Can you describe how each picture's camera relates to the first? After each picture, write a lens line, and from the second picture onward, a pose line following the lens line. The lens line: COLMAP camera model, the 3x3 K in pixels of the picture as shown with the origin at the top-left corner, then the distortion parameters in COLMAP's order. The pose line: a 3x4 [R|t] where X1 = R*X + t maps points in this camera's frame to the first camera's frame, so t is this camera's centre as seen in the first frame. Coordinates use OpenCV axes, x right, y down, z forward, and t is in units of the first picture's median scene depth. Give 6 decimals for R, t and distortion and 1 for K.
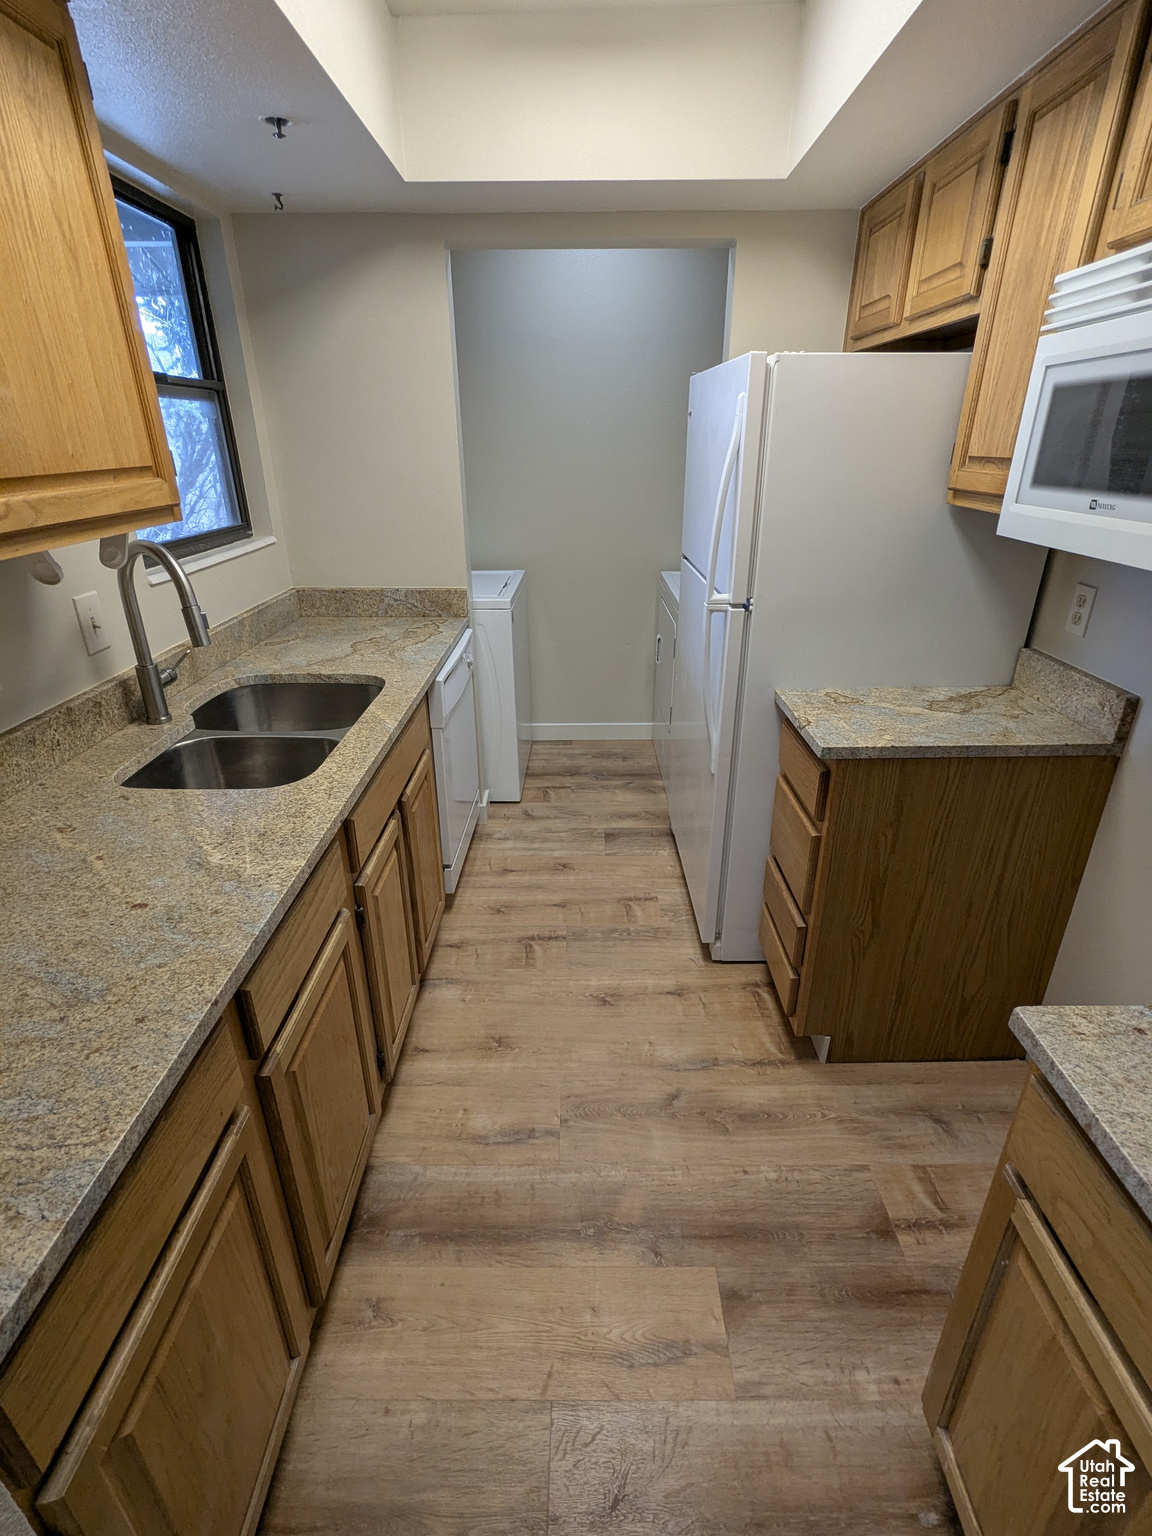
lens RADIAL K [[723.4, 0, 581.9], [0, 723.4, 761.5], [0, 0, 1]] dist [-0.003045, 0.006029]
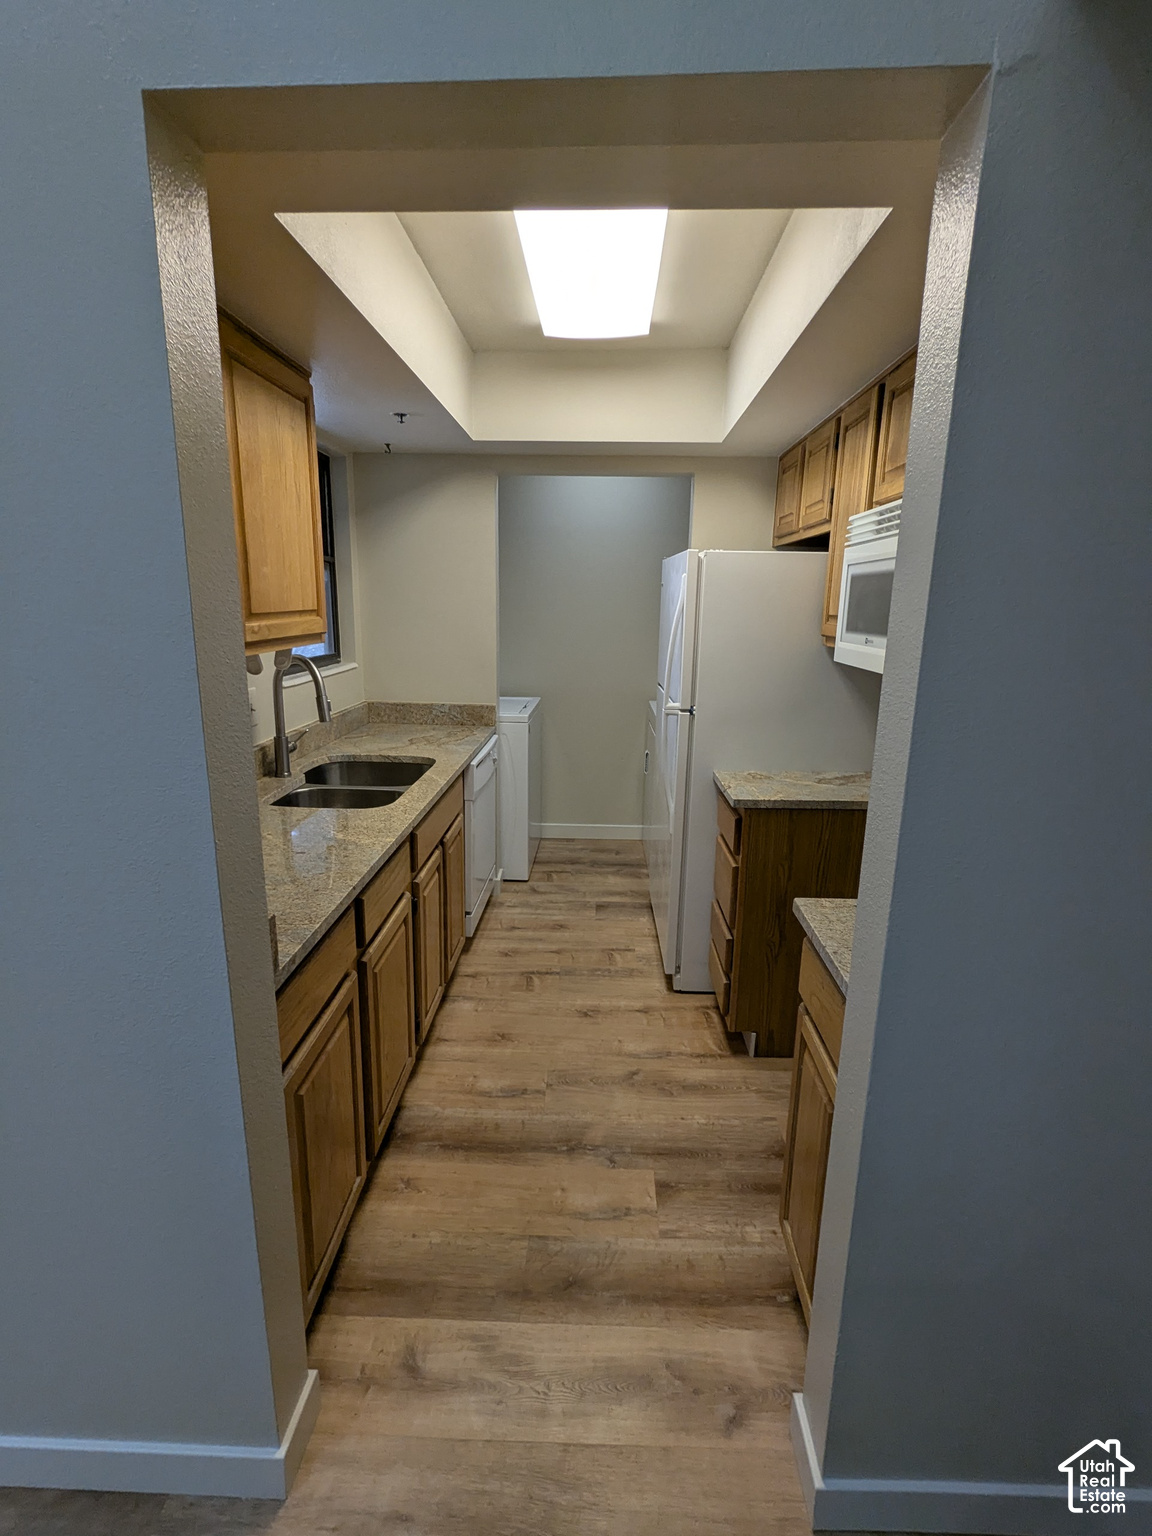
lens RADIAL K [[737.4, 0, 562.8], [0, 737.4, 772.0], [0, 0, 1]] dist [0.009151, 0.000682]
pose [[0.998331, 0.030861, -0.048809, 0.048606], [-0.039568, 0.981193, -0.188929, 0.193192], [0.042060, 0.190545, 0.980777, -0.430615]]
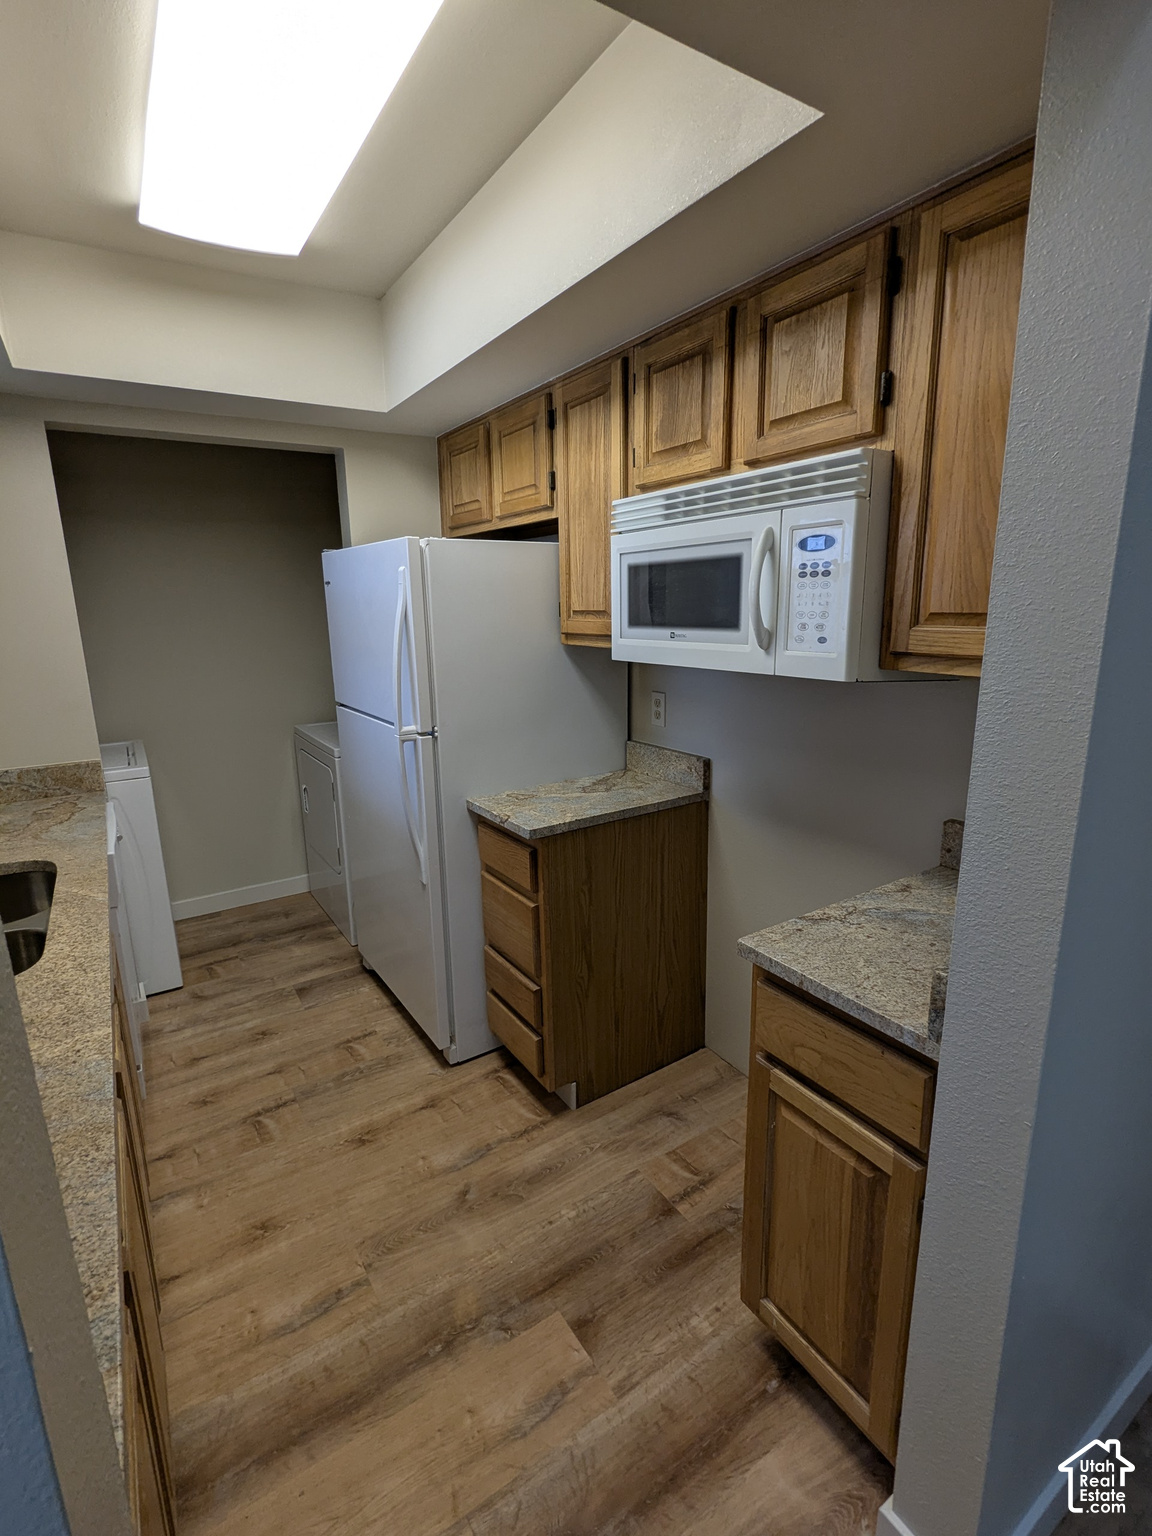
lens RADIAL K [[737.4, 0, 562.8], [0, 737.4, 772.0], [0, 0, 1]] dist [0.009151, 0.000682]
pose [[0.842842, -0.134716, 0.521026, -0.234312], [0.235364, 0.962934, -0.131764, 0.055974], [-0.483963, 0.233688, 0.843309, -0.109957]]
